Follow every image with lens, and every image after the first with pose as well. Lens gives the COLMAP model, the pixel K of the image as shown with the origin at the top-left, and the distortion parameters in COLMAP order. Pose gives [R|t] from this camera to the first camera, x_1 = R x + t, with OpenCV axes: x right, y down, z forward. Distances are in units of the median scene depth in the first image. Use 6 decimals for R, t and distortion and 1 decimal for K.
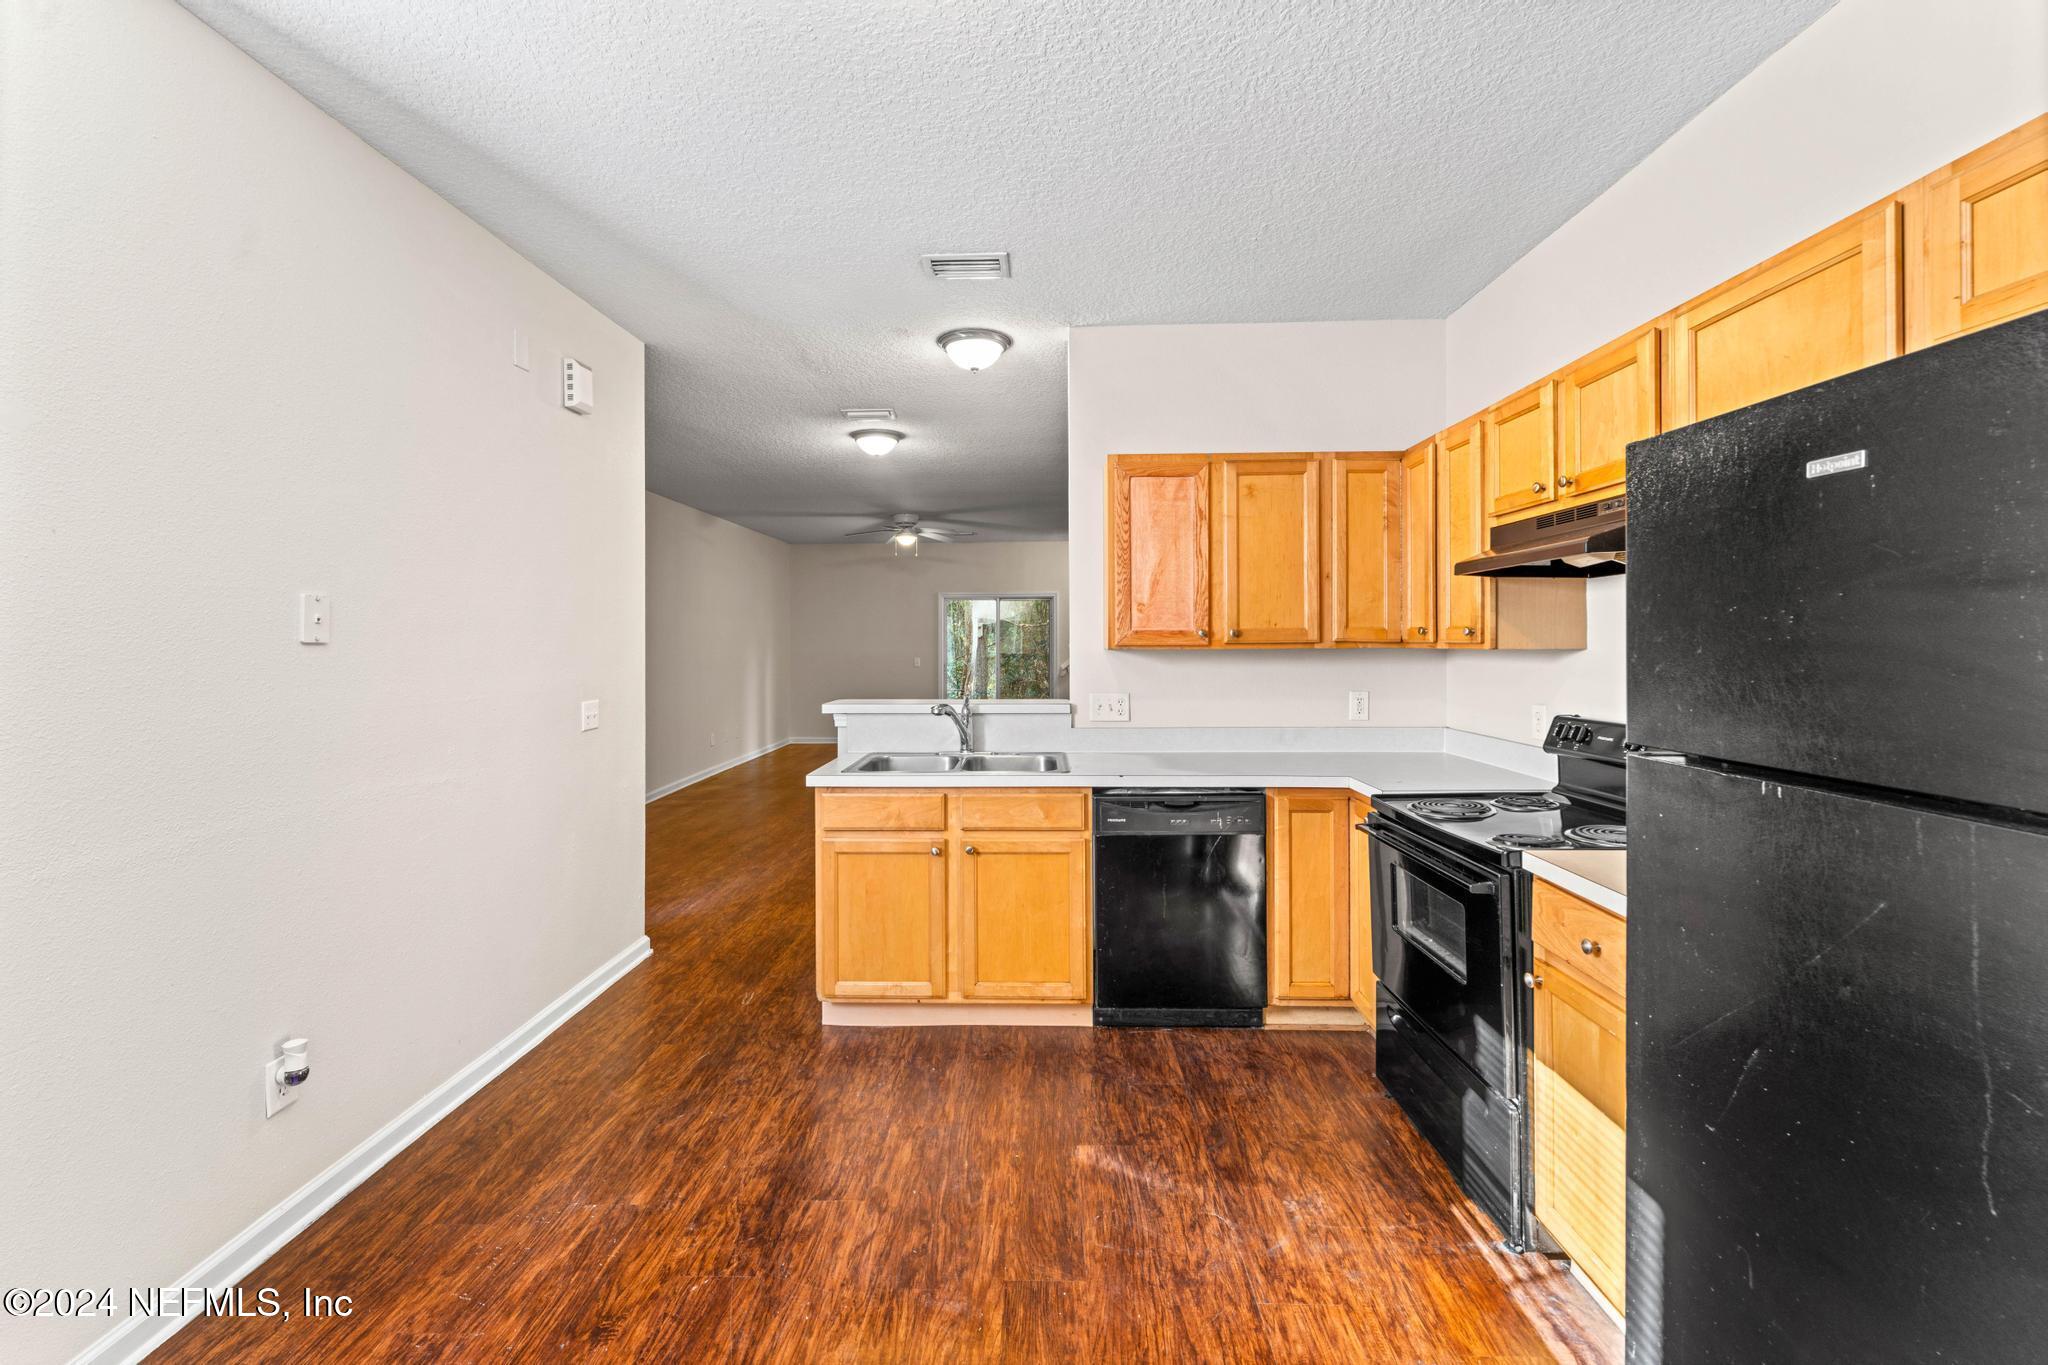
lens RADIAL K [[835.0, 0, 1012.7], [0, 835.0, 640.8], [0, 0, 1]] dist [0.001472, 0.000067]
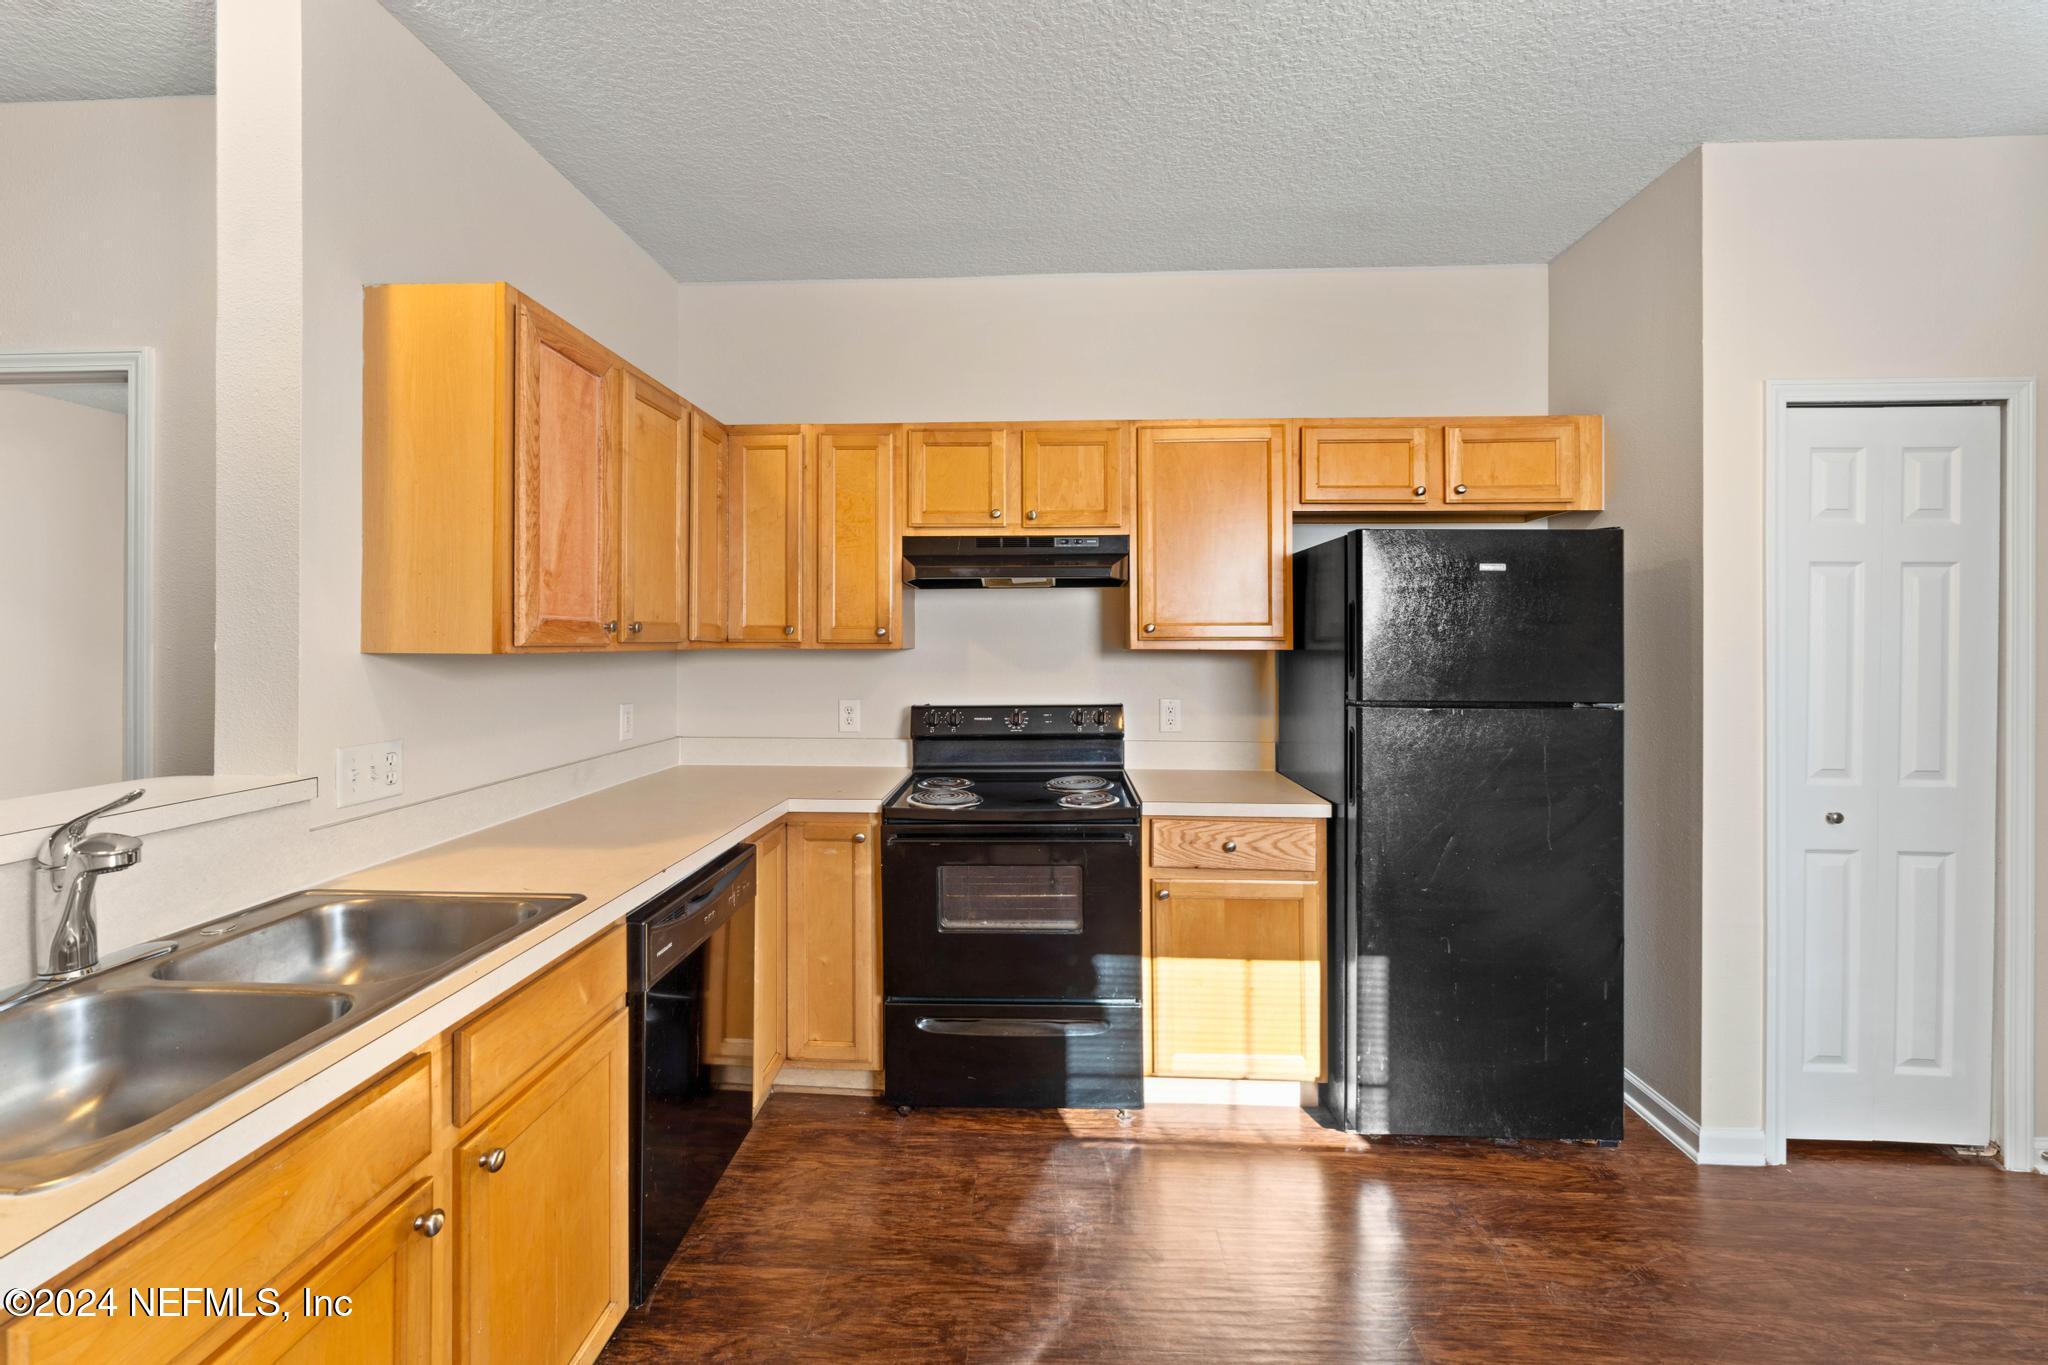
lens RADIAL K [[835.0, 0, 1009.8], [0, 835.0, 636.9], [0, 0, 1]] dist [0.001472, 0.000067]
pose [[0.018635, 0.008141, 0.999793, -0.487859], [-0.004180, 0.999959, -0.008064, 0.002724], [-0.999818, -0.004029, 0.018669, 0.818877]]
